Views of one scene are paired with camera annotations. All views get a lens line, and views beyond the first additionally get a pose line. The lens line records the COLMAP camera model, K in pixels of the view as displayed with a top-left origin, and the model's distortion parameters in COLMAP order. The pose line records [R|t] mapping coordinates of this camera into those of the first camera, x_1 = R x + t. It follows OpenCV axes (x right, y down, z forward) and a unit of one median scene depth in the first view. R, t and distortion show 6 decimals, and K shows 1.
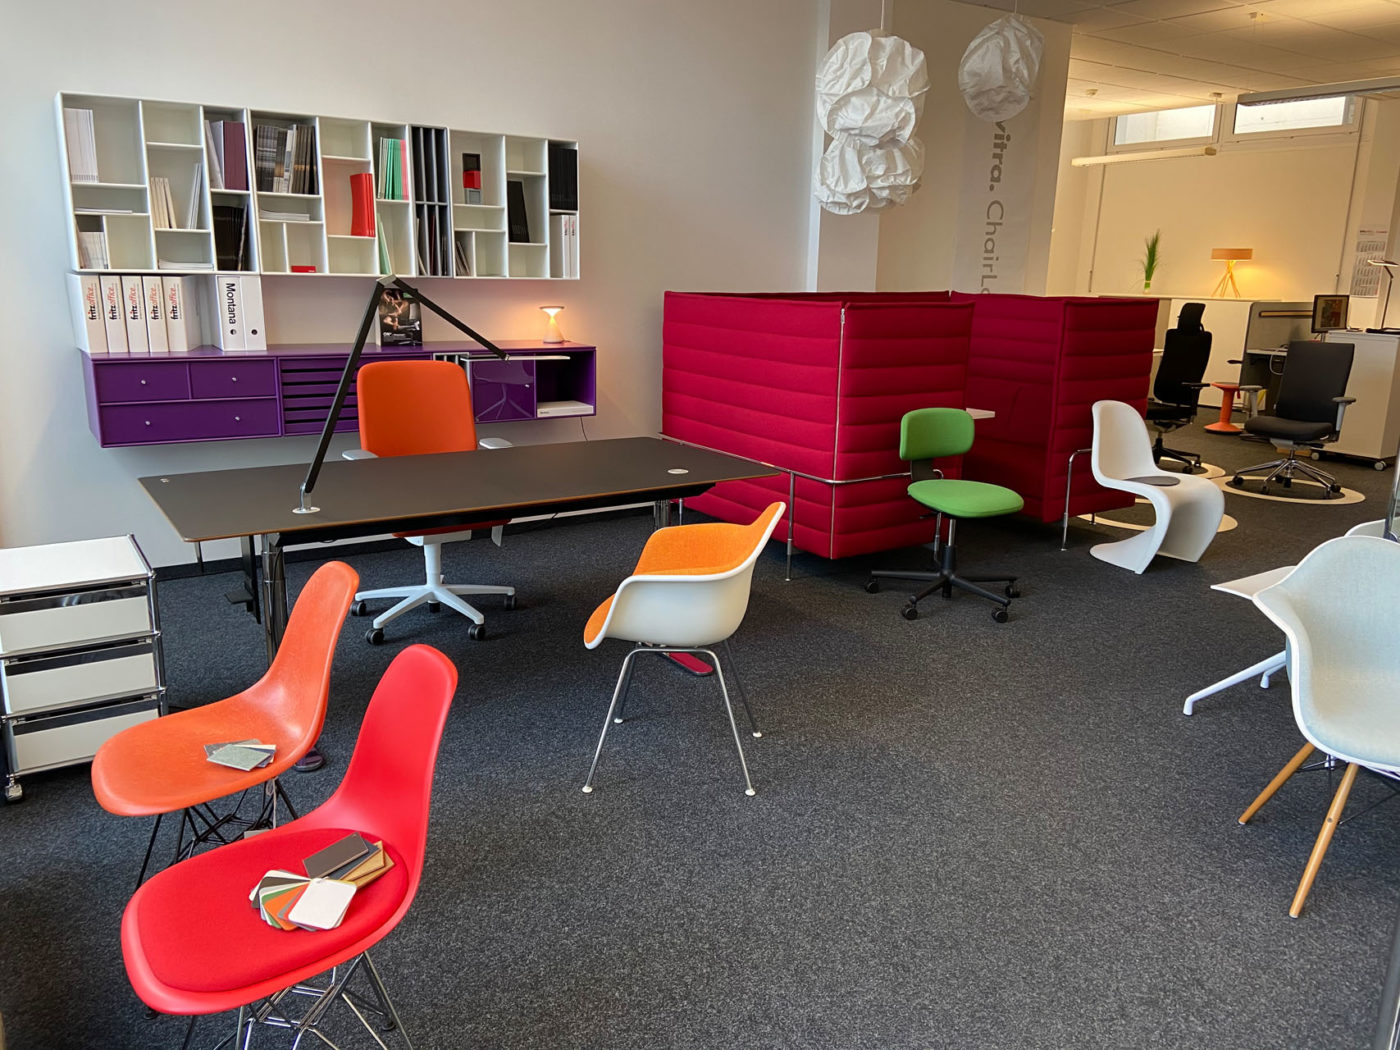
lens RADIAL K [[1059.9, 0, 703.7], [0, 1059.9, 505.9], [0, 0, 1]] dist [0.143386, -0.173119]
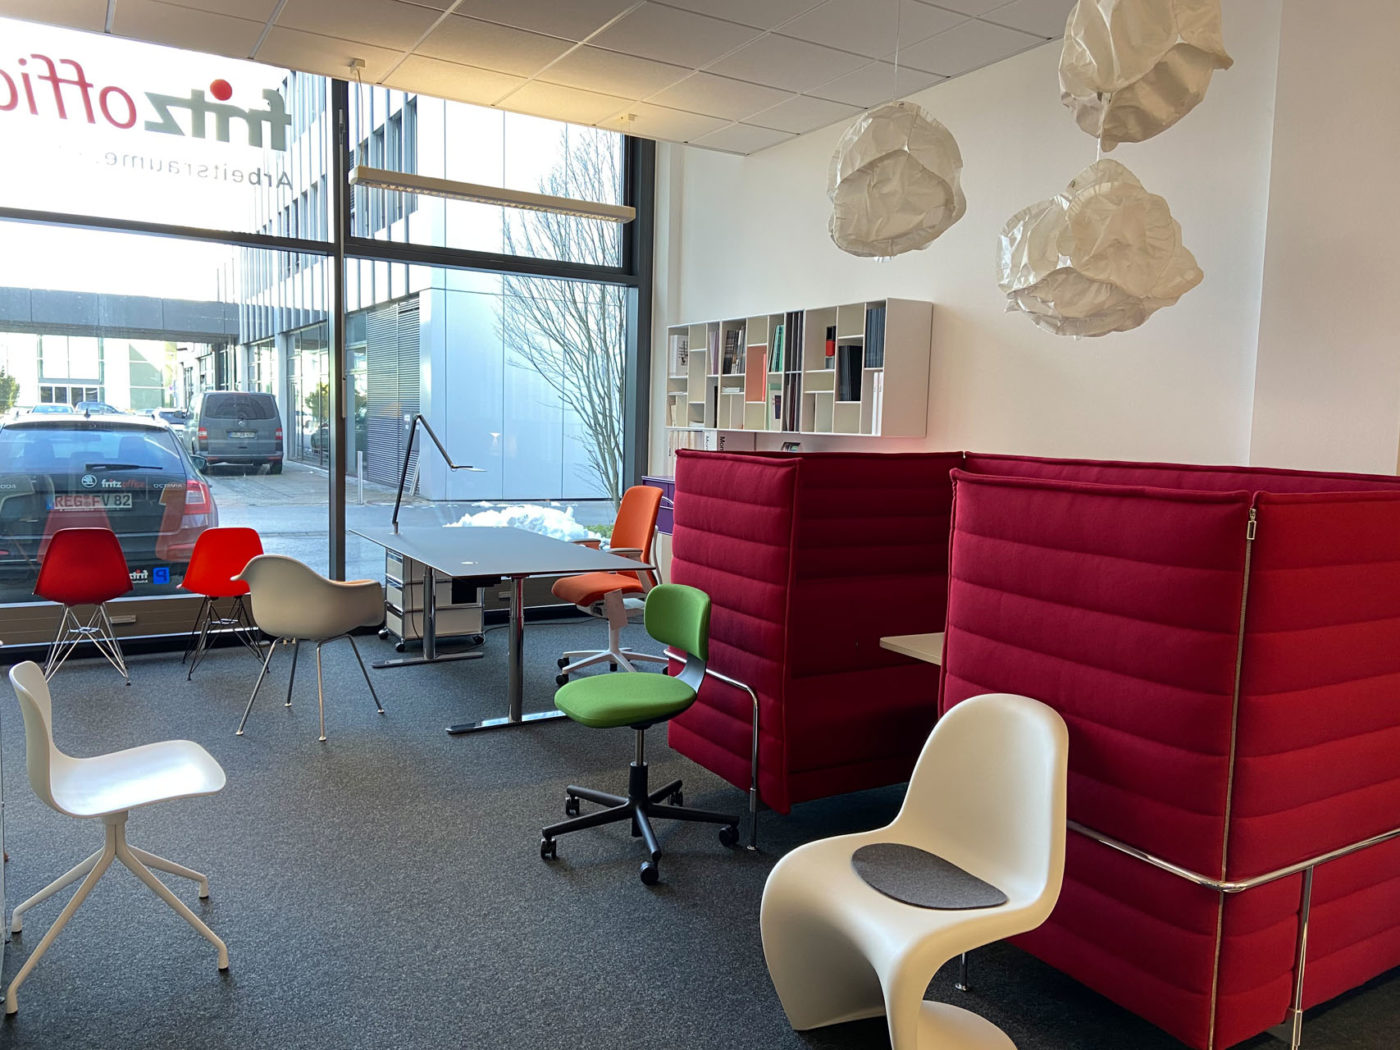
lens RADIAL K [[1059.9, 0, 703.7], [0, 1059.9, 505.9], [0, 0, 1]] dist [0.143386, -0.173119]
pose [[-0.051857, 0.057645, -0.996989, 0.973225], [-0.253780, 0.964799, 0.068984, -0.202225], [0.965871, 0.256593, -0.035403, 1.024564]]
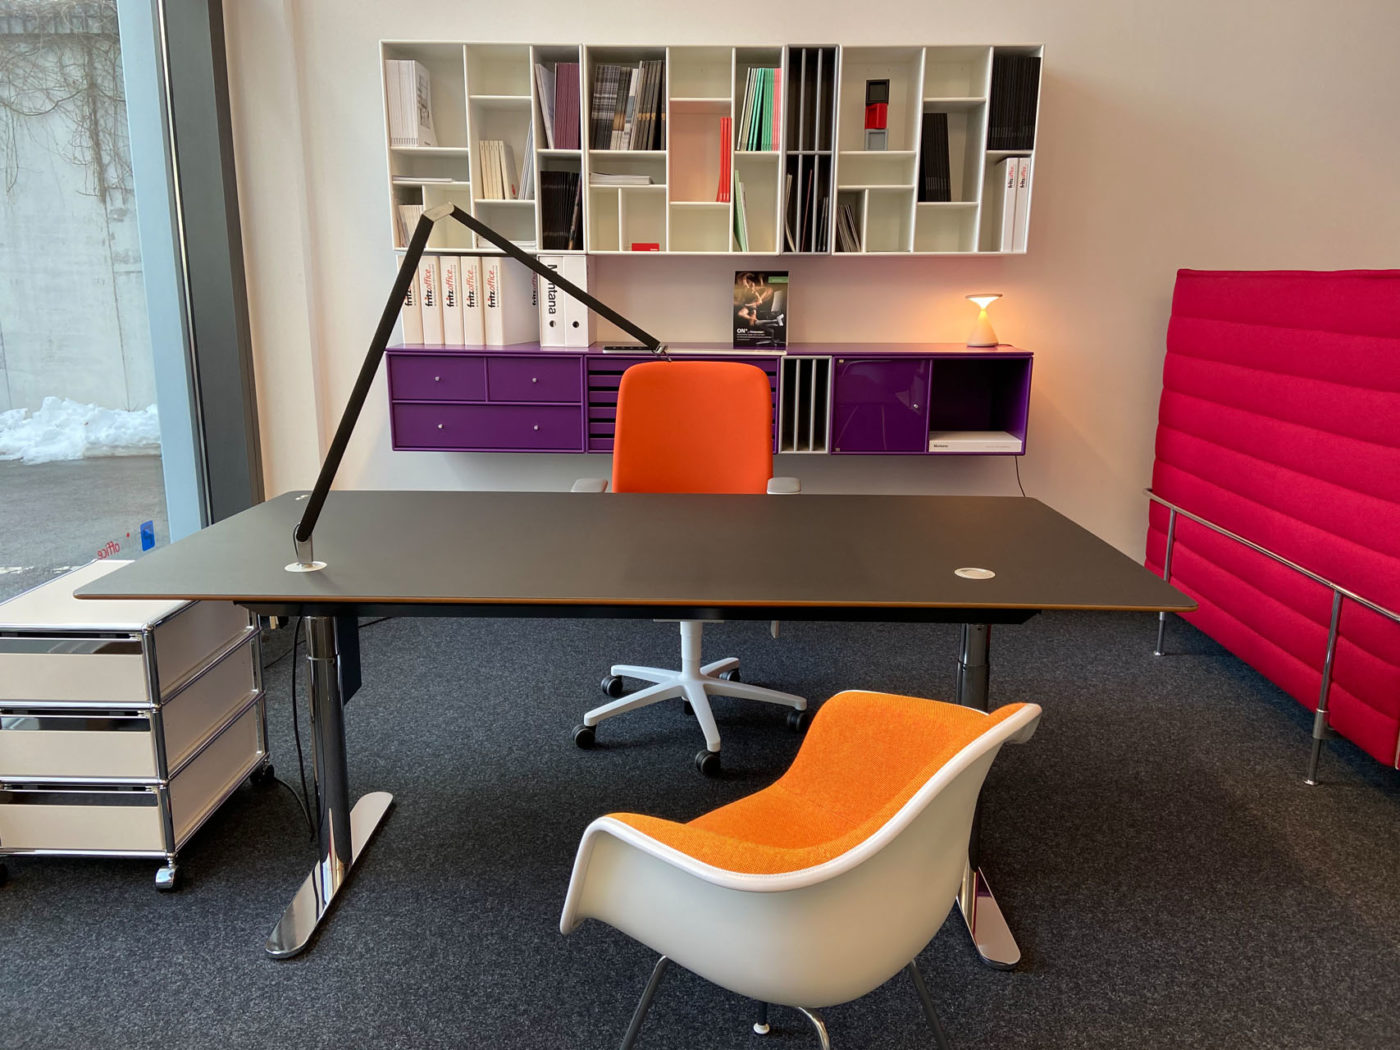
lens RADIAL K [[1059.9, 0, 703.7], [0, 1059.9, 505.9], [0, 0, 1]] dist [0.143386, -0.173119]
pose [[0.823601, 0.106531, -0.557075, 0.127564], [-0.116958, 0.992992, 0.016978, -0.047442], [0.554980, 0.051171, 0.830289, 0.378234]]
